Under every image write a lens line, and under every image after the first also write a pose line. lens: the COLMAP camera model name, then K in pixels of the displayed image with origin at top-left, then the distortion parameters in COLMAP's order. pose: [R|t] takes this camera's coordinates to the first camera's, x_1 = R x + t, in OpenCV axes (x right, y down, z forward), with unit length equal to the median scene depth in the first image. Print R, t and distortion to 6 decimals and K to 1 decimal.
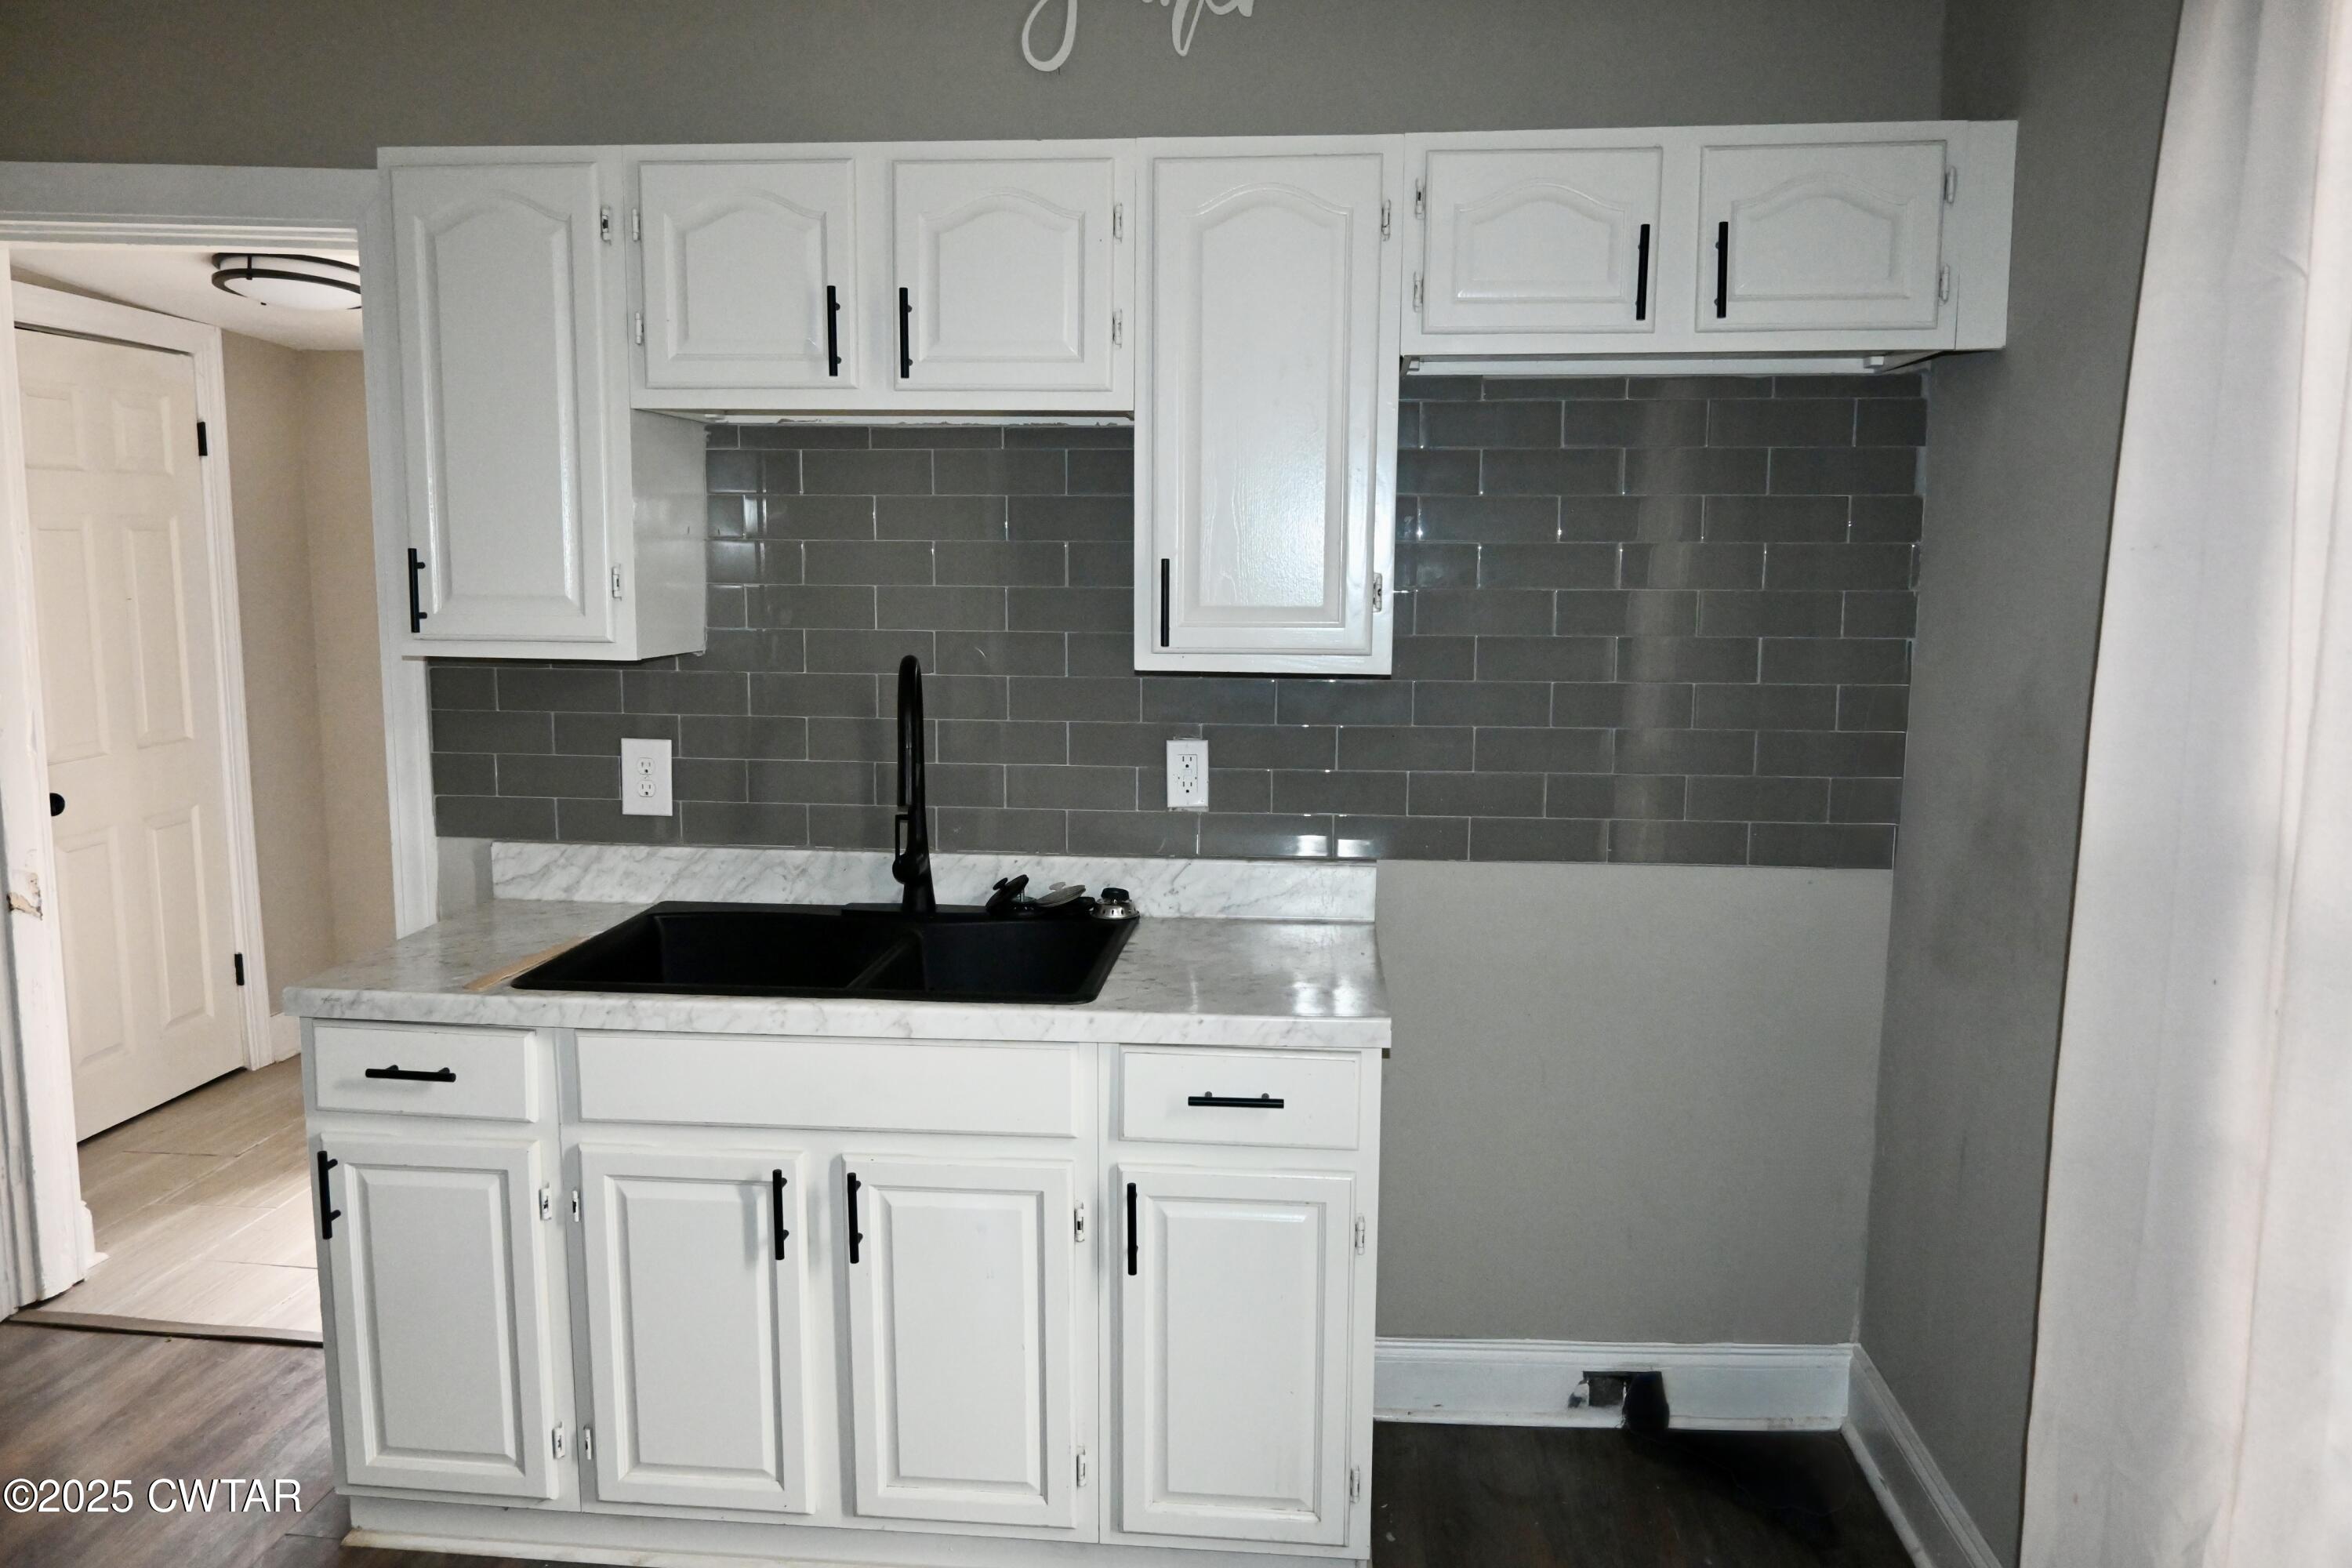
lens RADIAL K [[1678.5, 0, 1178.0], [0, 1678.5, 787.7], [0, 0, 1]] dist [-0.012413, 0.000910]
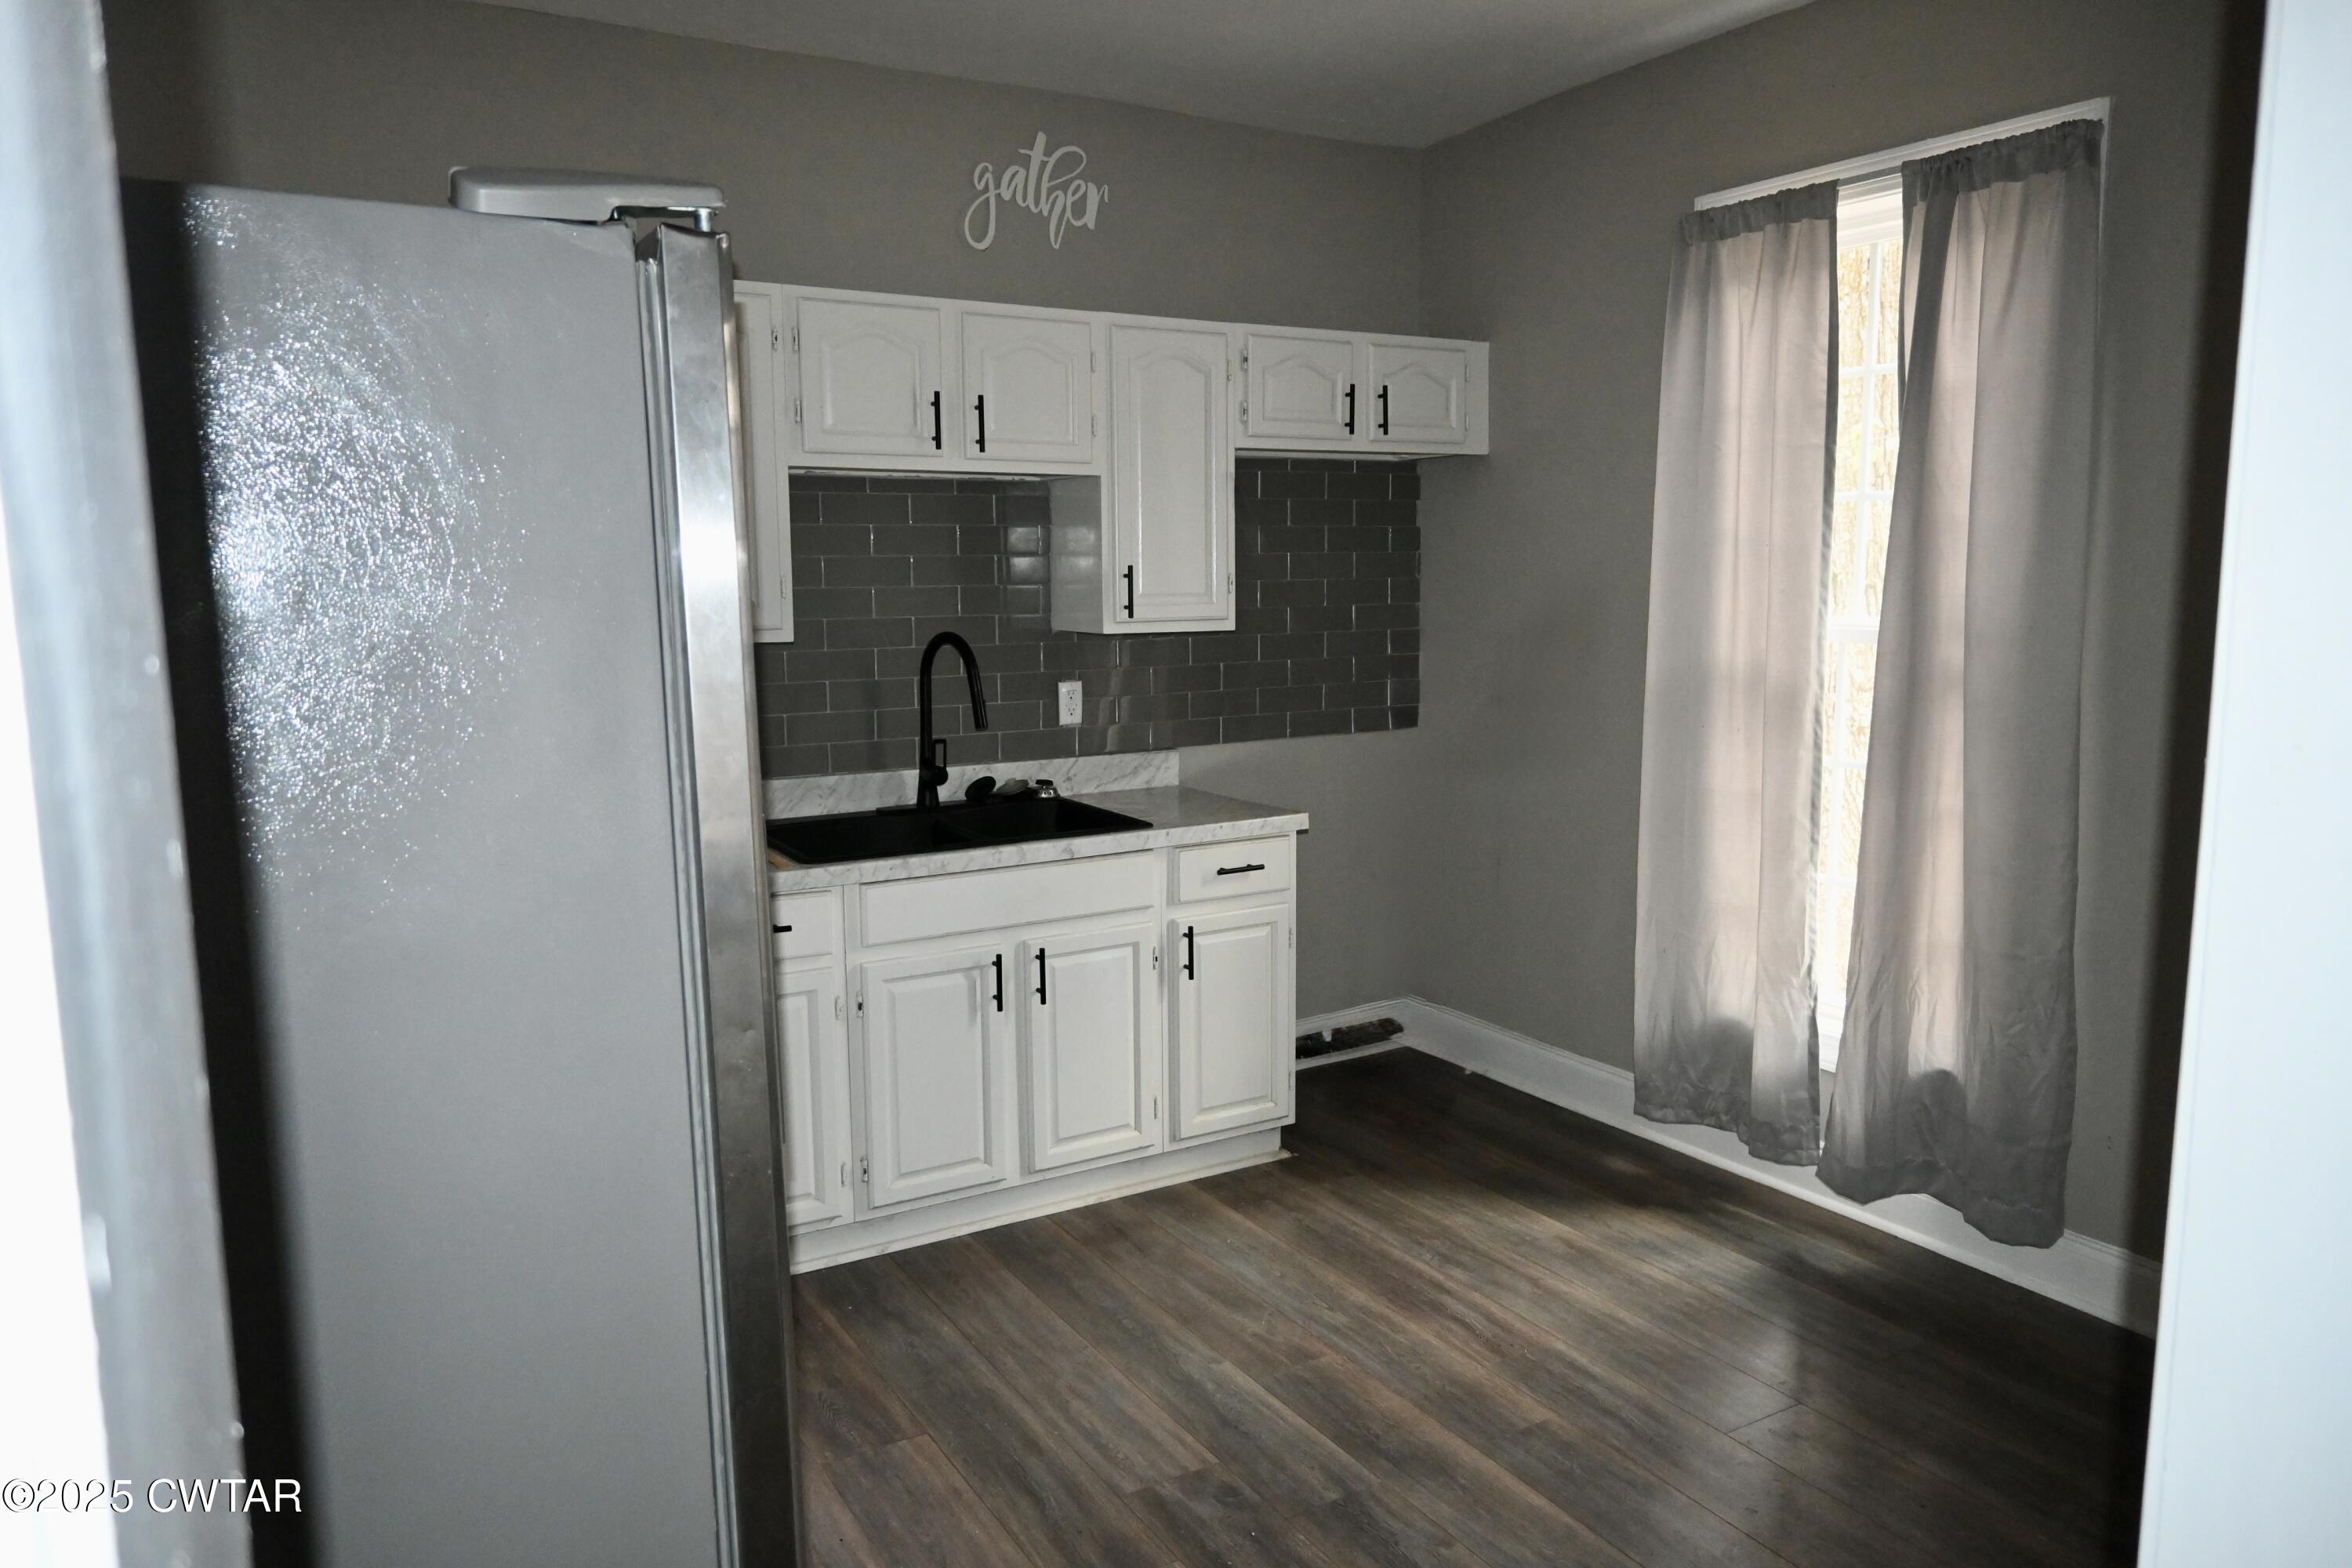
lens RADIAL K [[1611.3, 0, 1173.1], [0, 1611.3, 789.5], [0, 0, 1]] dist [0.001850, -0.000790]
pose [[0.805548, -0.095436, 0.584795, -0.868154], [0.092036, 0.995118, 0.035620, 0.029737], [-0.585339, 0.025128, 0.810399, -0.296882]]
